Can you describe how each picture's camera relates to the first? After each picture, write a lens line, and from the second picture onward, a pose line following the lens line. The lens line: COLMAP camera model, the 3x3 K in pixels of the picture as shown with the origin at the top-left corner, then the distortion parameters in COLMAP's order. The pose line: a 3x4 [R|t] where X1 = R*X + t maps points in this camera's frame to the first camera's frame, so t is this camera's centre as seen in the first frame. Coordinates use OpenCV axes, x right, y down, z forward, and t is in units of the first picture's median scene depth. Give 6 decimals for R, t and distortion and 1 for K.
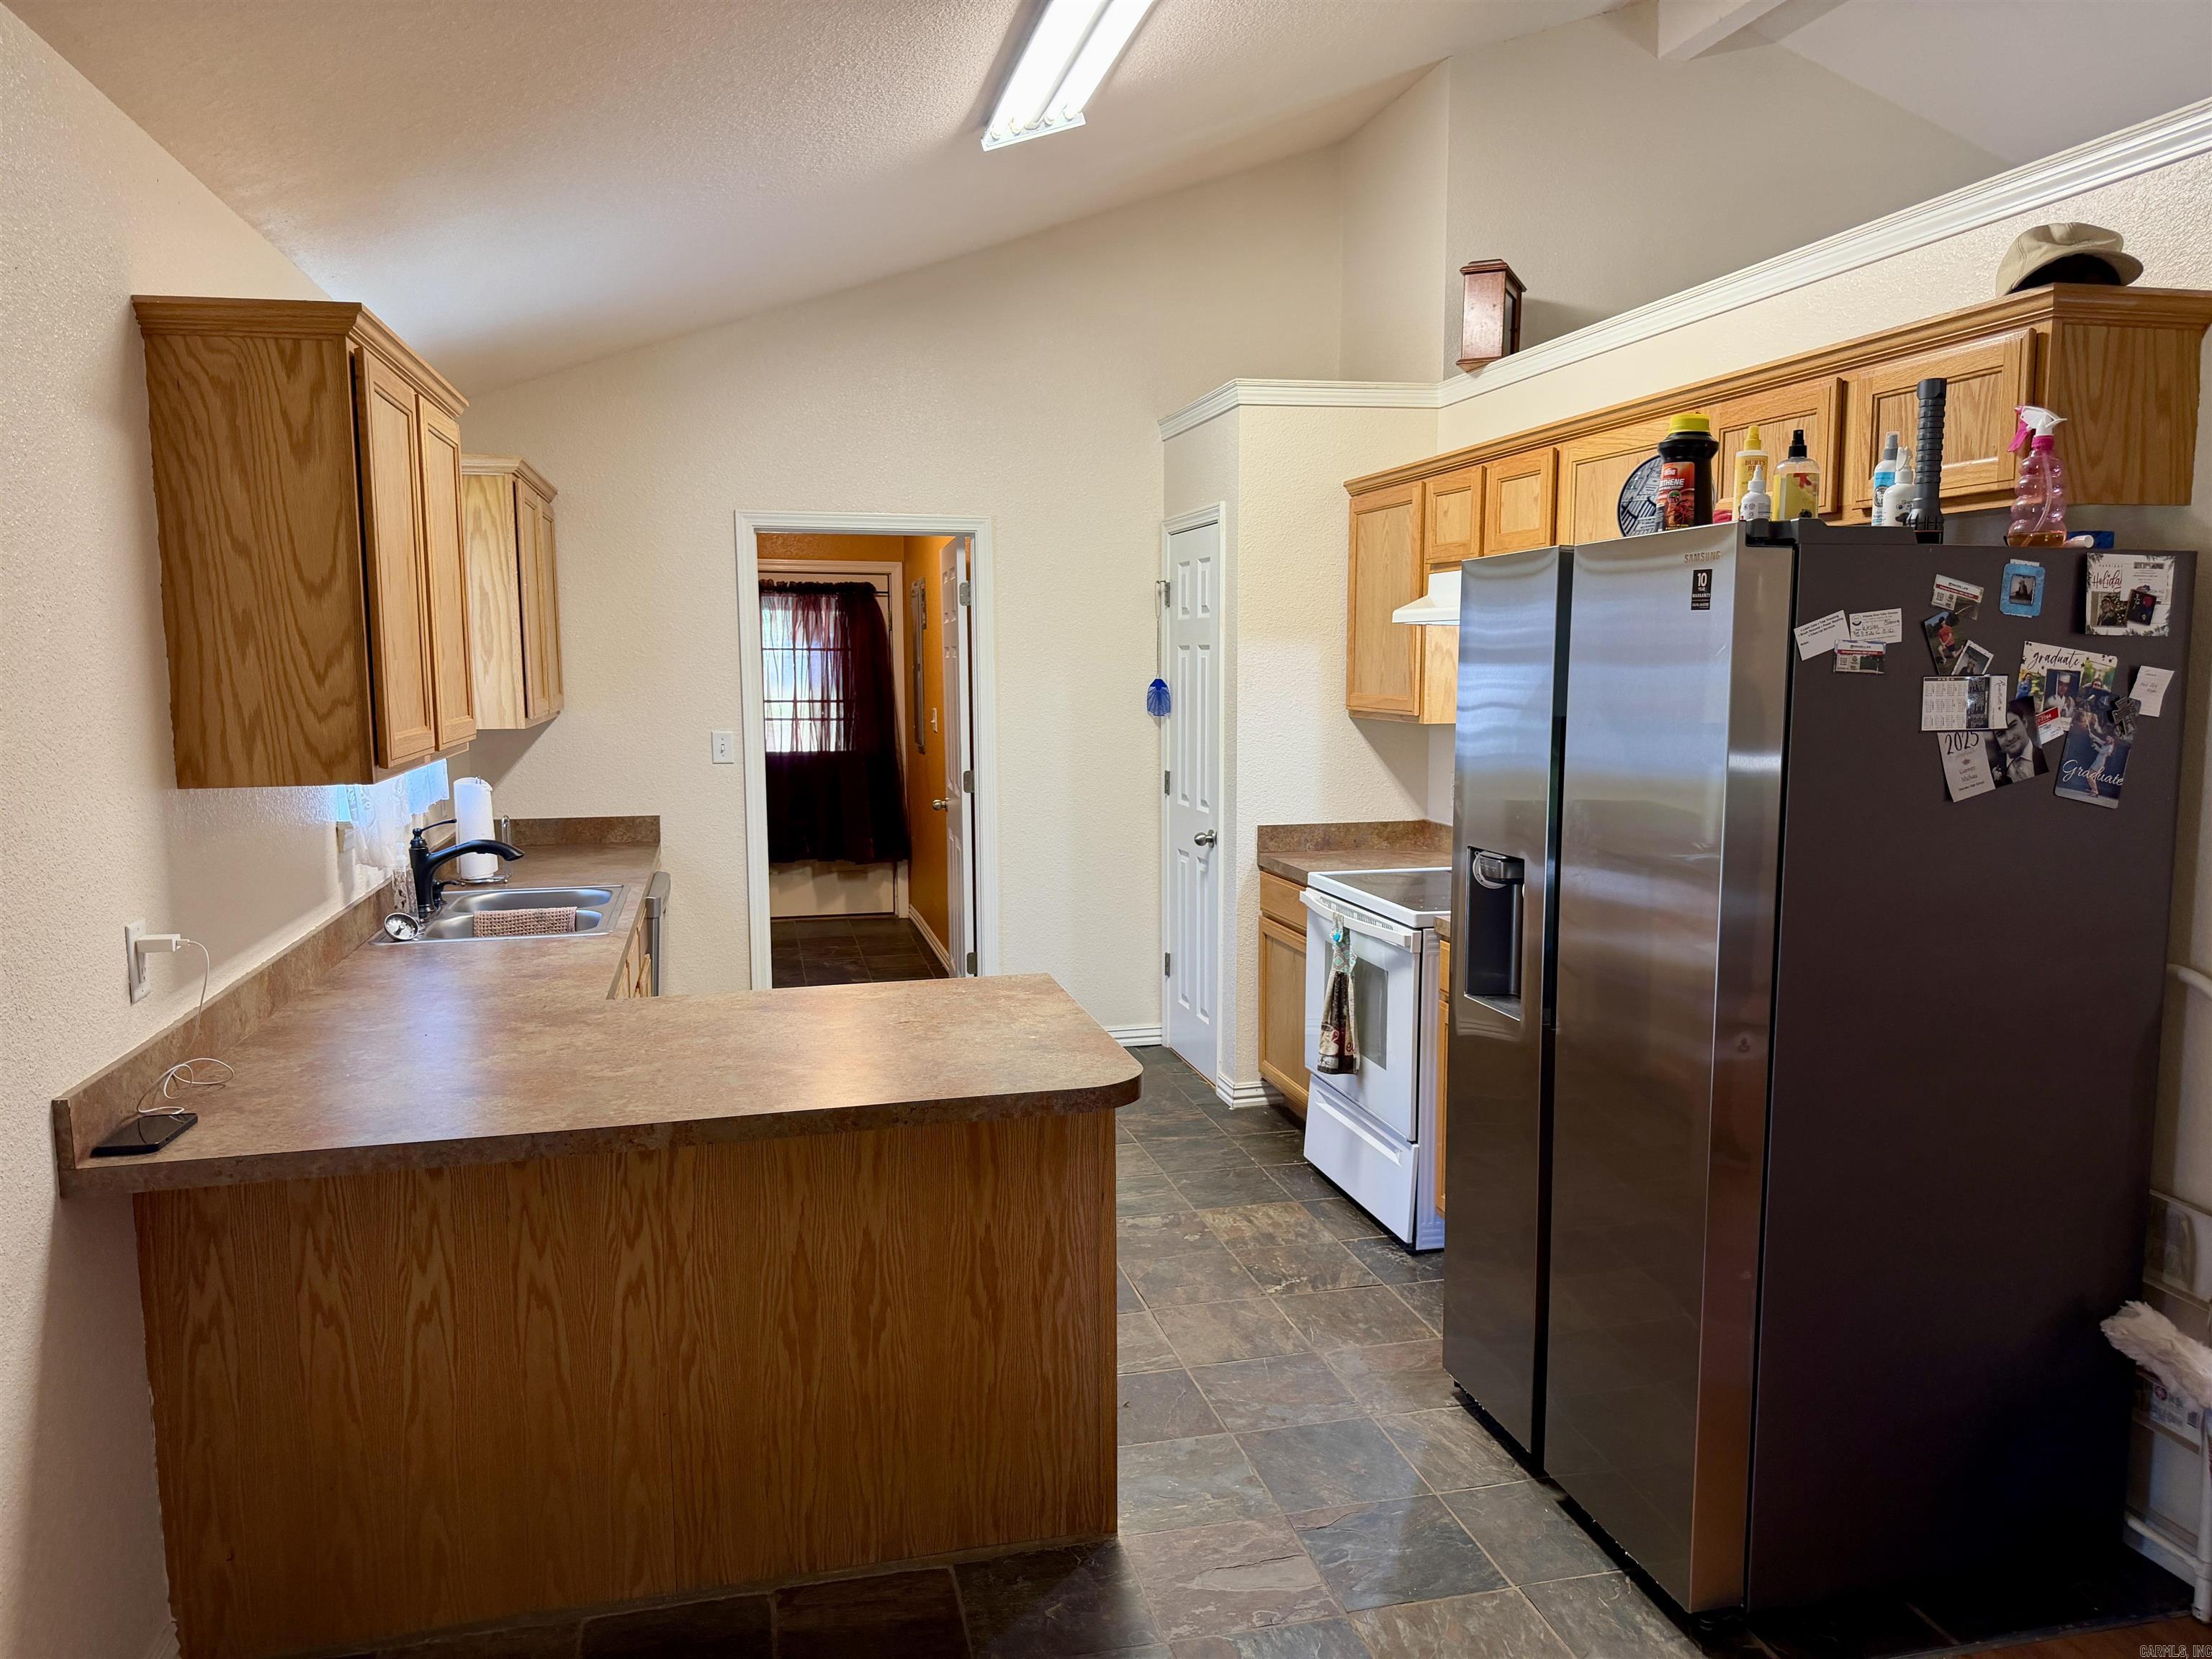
lens RADIAL K [[1566.1, 0, 1106.0], [0, 1566.1, 829.5], [0, 0, 1]] dist [0.082383, -0.143476]
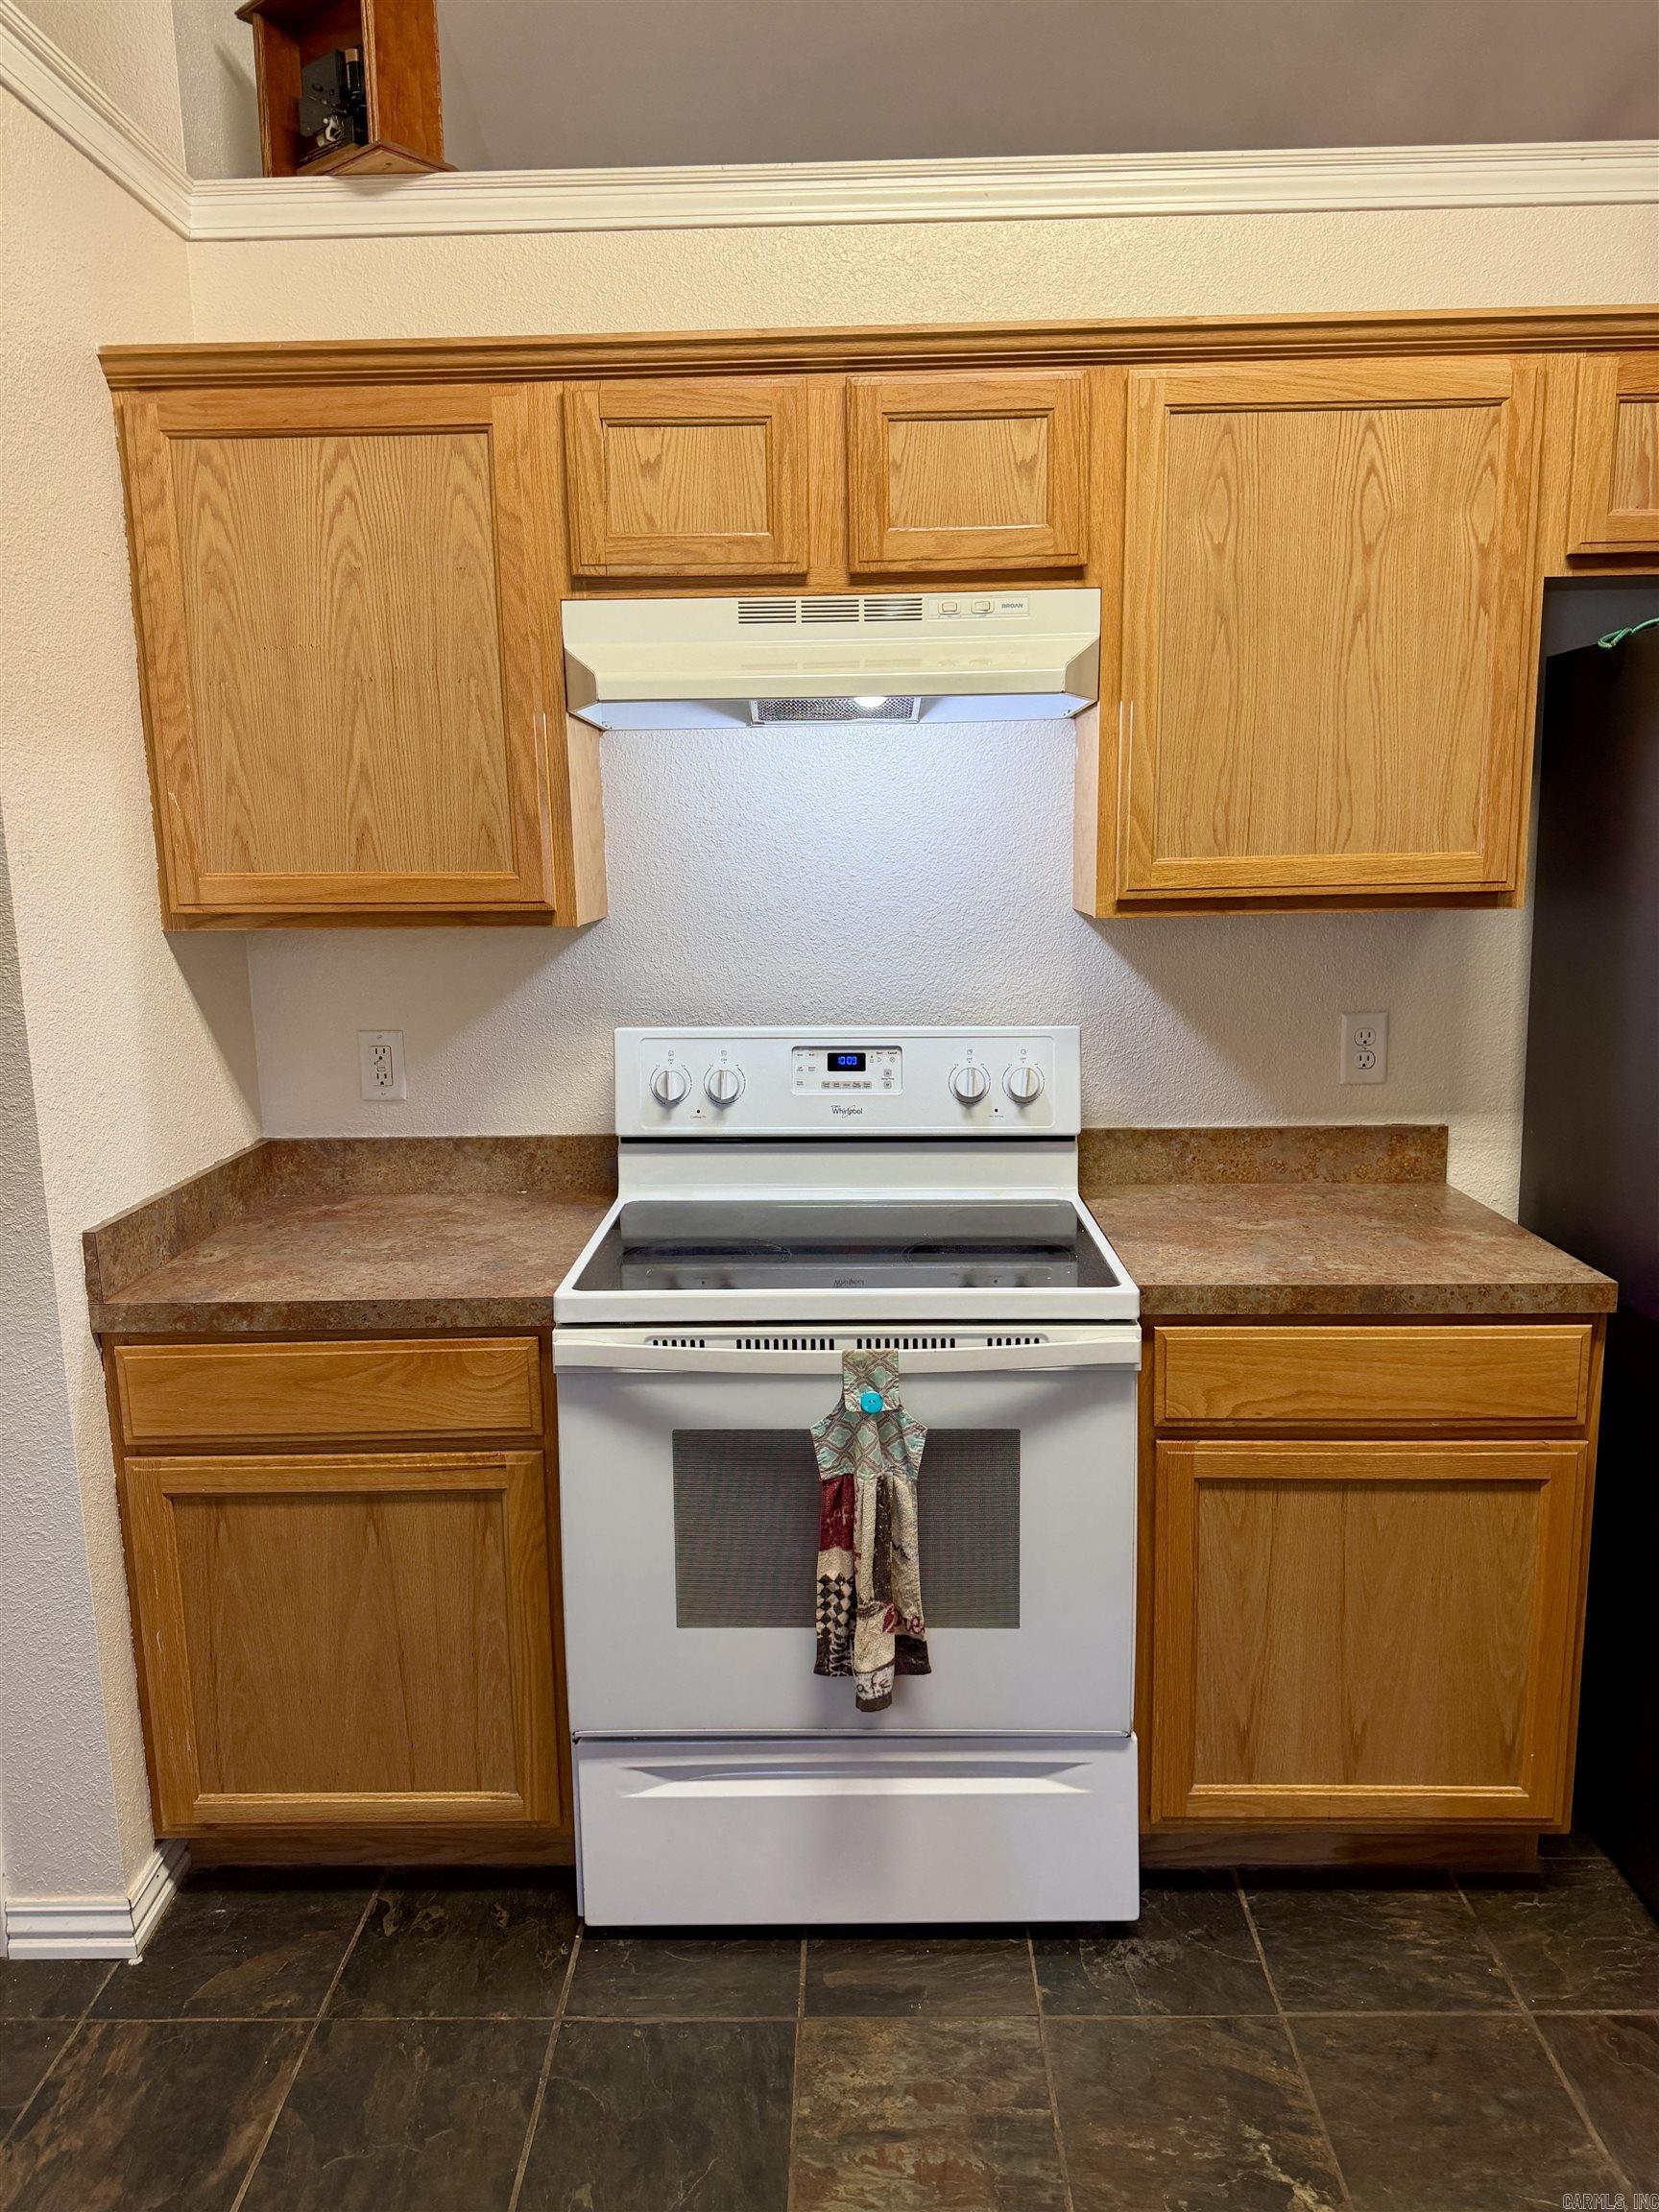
lens RADIAL K [[1566.1, 0, 829.5], [0, 1566.1, 1106.0], [0, 0, 1]] dist [0.082383, -0.143476]
pose [[0.249544, -0.175095, 0.952402, -0.124265], [0.128096, 0.980843, 0.146761, -0.038322], [-0.959854, 0.085375, 0.267193, 0.416015]]
